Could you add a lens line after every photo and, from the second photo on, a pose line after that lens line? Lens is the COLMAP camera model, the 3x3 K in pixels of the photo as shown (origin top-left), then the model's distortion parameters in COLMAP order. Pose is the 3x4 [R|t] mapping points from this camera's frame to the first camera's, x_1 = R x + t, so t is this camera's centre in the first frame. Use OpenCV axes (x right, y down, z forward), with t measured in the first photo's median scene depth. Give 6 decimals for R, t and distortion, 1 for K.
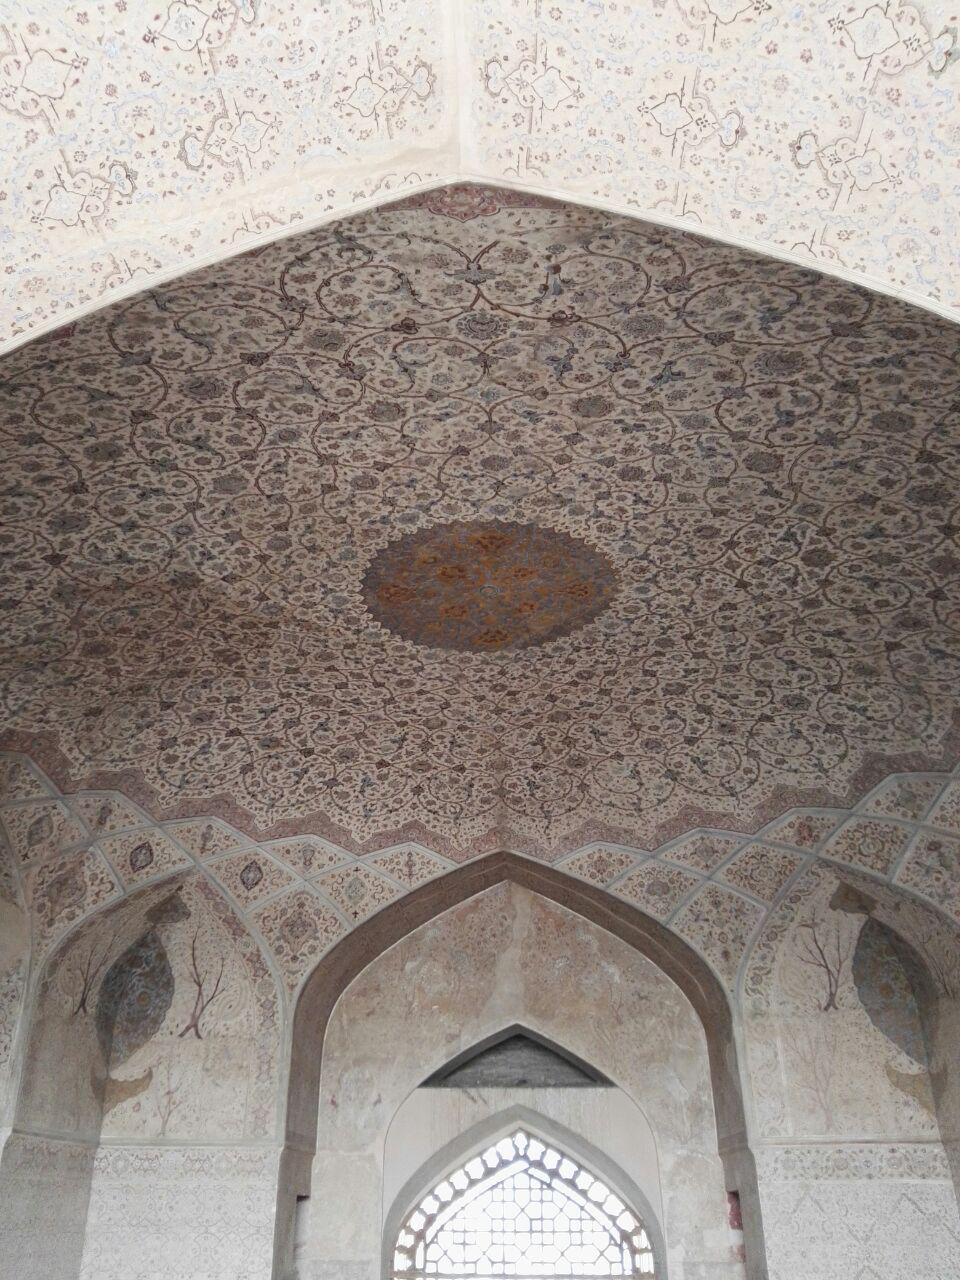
lens RADIAL K [[995.4, 0, 480.0], [0, 995.4, 640.0], [0, 0, 1]] dist [0.105994, -0.324434]
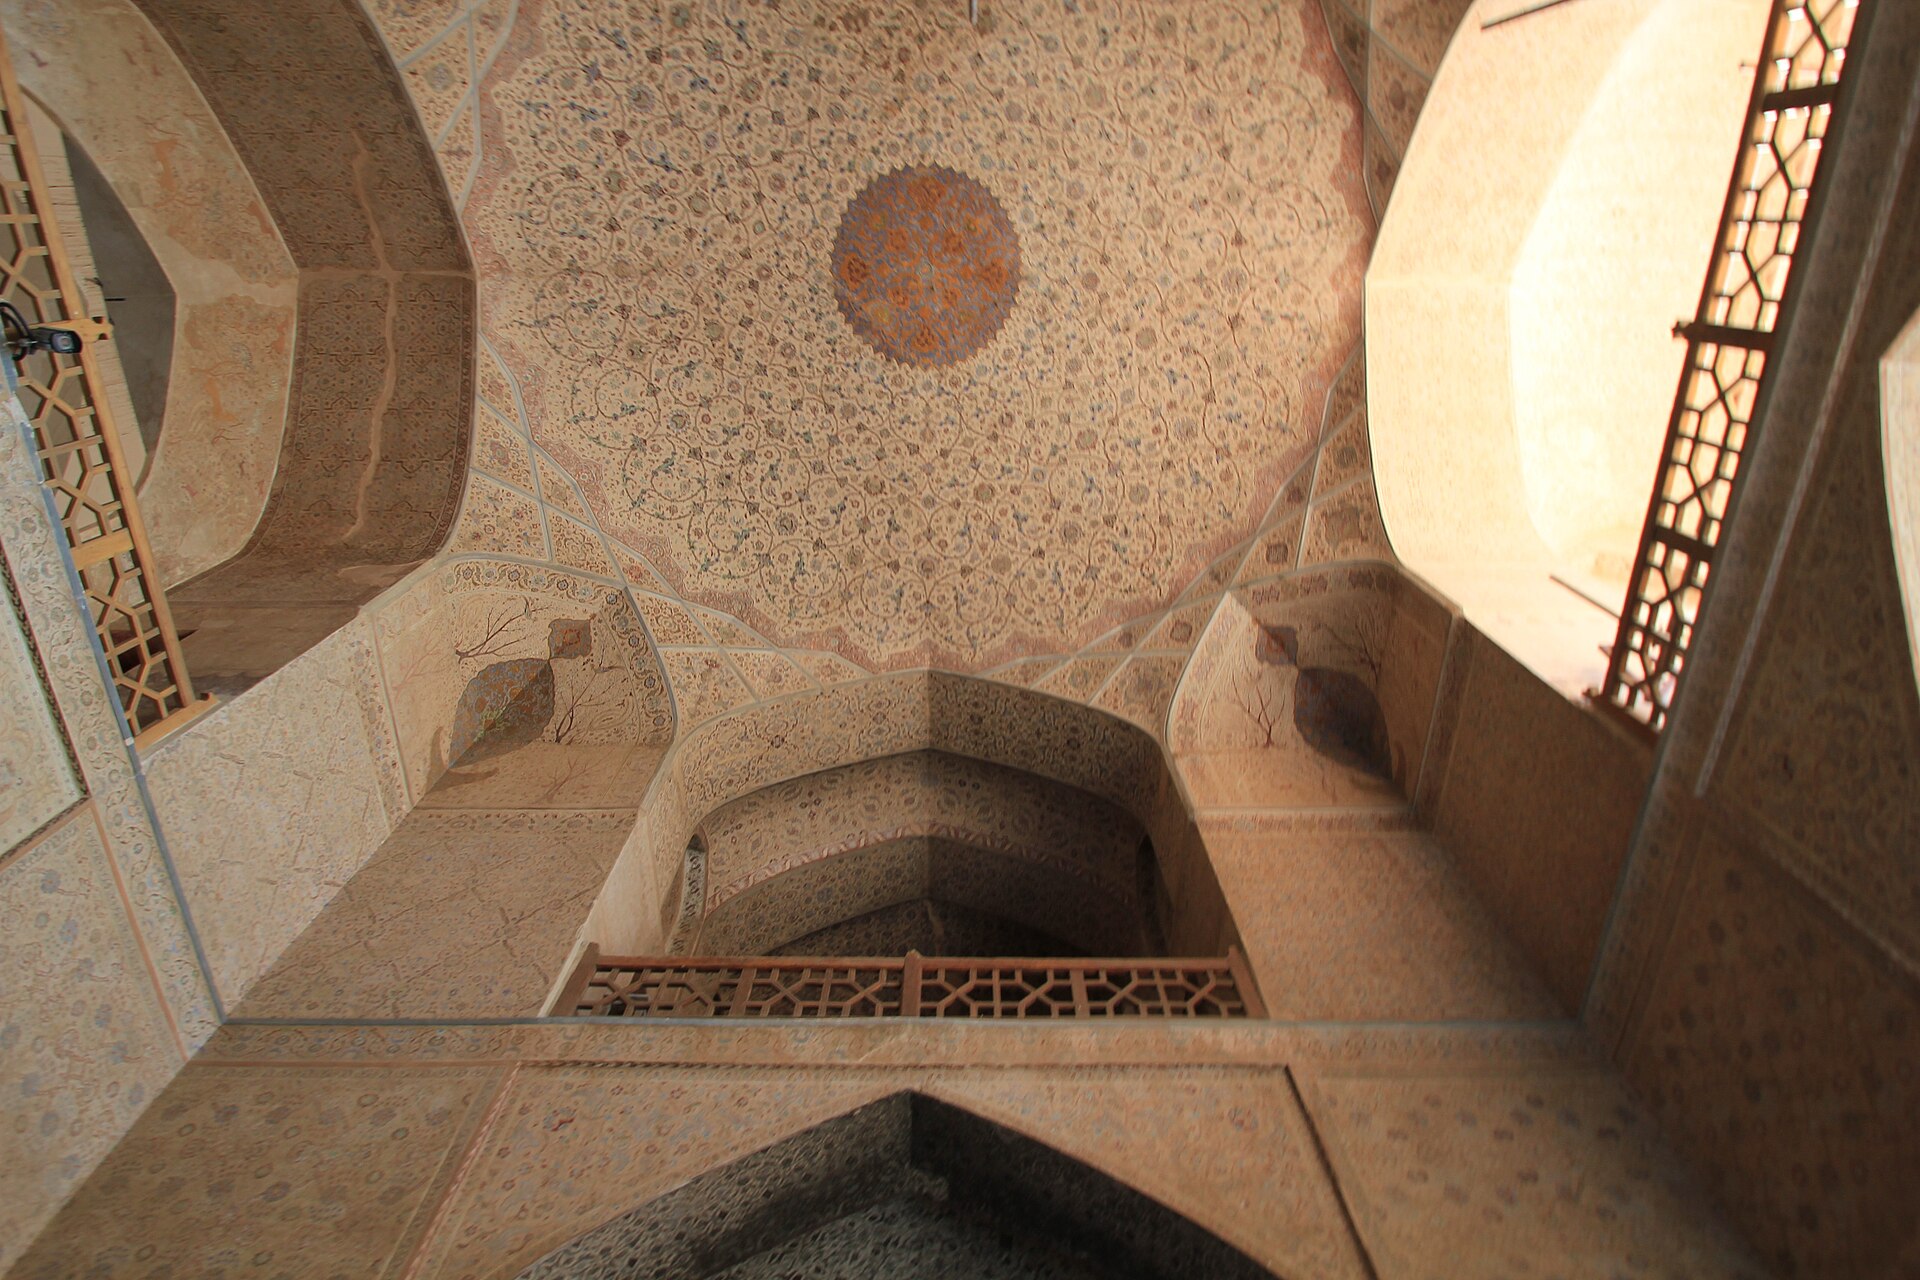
lens RADIAL K [[975.0, 0, 960.0], [0, 975.0, 640.0], [0, 0, 1]] dist [-0.002880, 0.000111]
pose [[-0.045399, 0.918326, 0.393214, -0.045624], [-0.486691, 0.323413, -0.811502, 1.032729], [-0.872394, -0.228215, 0.432258, 0.252996]]
